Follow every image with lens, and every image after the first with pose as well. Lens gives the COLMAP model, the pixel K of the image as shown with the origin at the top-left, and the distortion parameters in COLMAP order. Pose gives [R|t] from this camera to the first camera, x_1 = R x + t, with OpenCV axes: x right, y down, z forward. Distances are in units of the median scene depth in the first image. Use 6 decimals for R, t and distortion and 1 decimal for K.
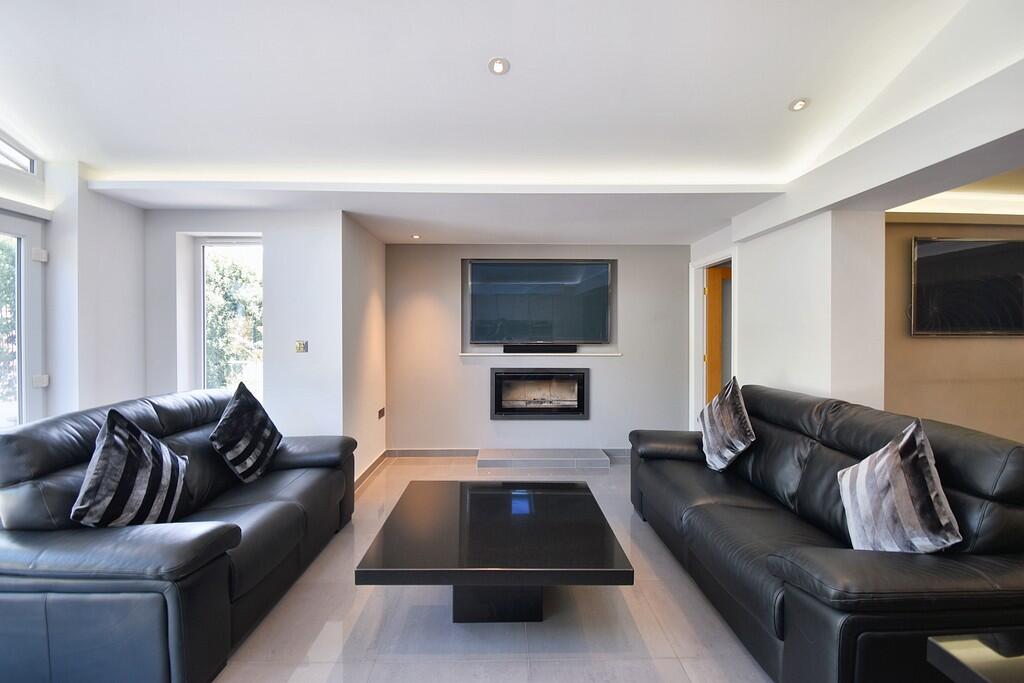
lens RADIAL K [[467.5, 0, 512.0], [0, 467.5, 341.5], [0, 0, 1]] dist [0.001673, -0.018835]
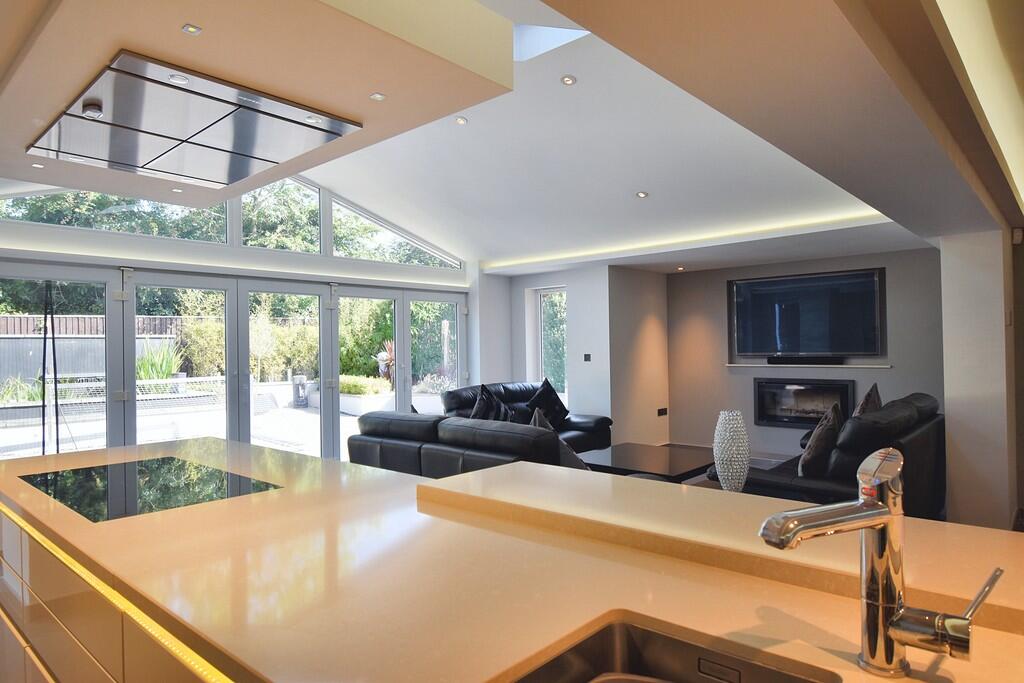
lens RADIAL K [[625.1, 0, 512.0], [0, 625.1, 341.5], [0, 0, 1]] dist [-0.001420, -0.000424]
pose [[0.725371, -0.018127, -0.688119, 0.850288], [0.005090, 0.999767, -0.020970, -0.001152], [0.688339, 0.011709, 0.725294, -0.711007]]
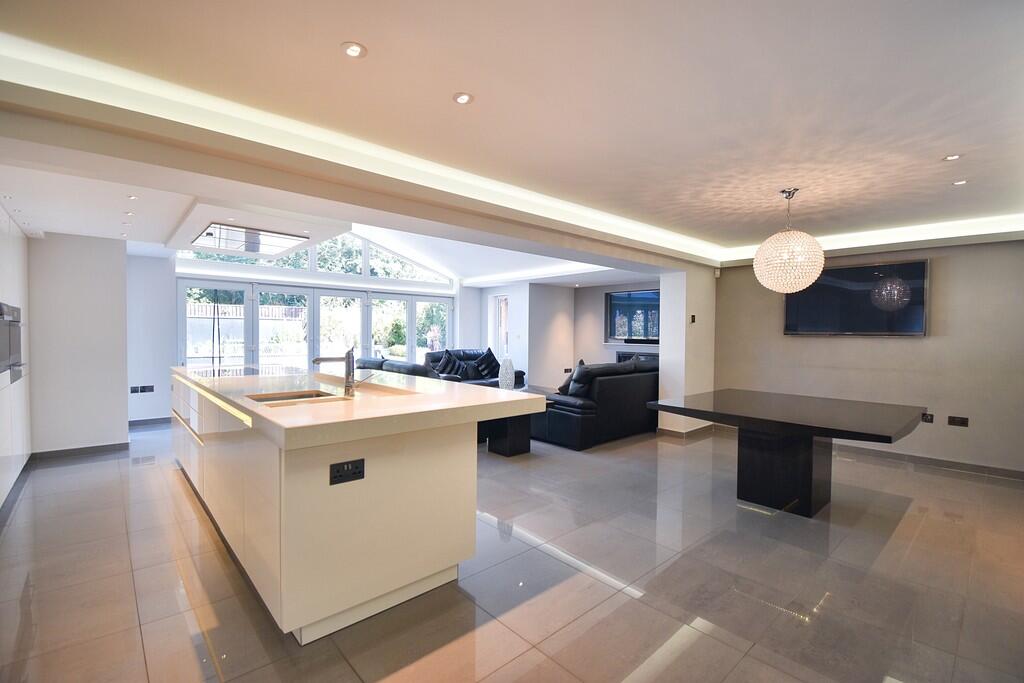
lens RADIAL K [[447.8, 0, 512.0], [0, 447.8, 341.5], [0, 0, 1]] dist [0.001002, -0.000003]
pose [[0.654170, 0.020787, -0.756062, 1.564211], [-0.022189, 0.999719, 0.008287, 0.019114], [0.756022, 0.011355, 0.654447, -0.726420]]
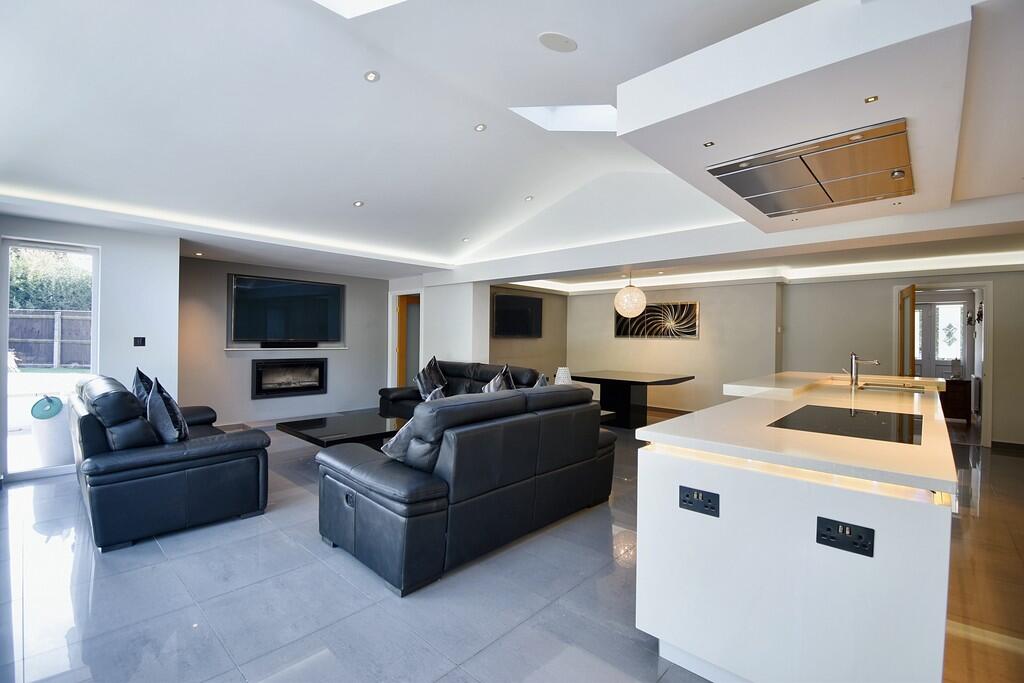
lens RADIAL K [[447.8, 0, 512.0], [0, 447.8, 341.5], [0, 0, 1]] dist [0.001002, -0.000003]
pose [[0.693750, 0.002888, 0.720211, -0.680477], [-0.001134, 0.999995, -0.002917, 0.014197], [-0.720215, 0.001207, 0.693749, -0.598081]]
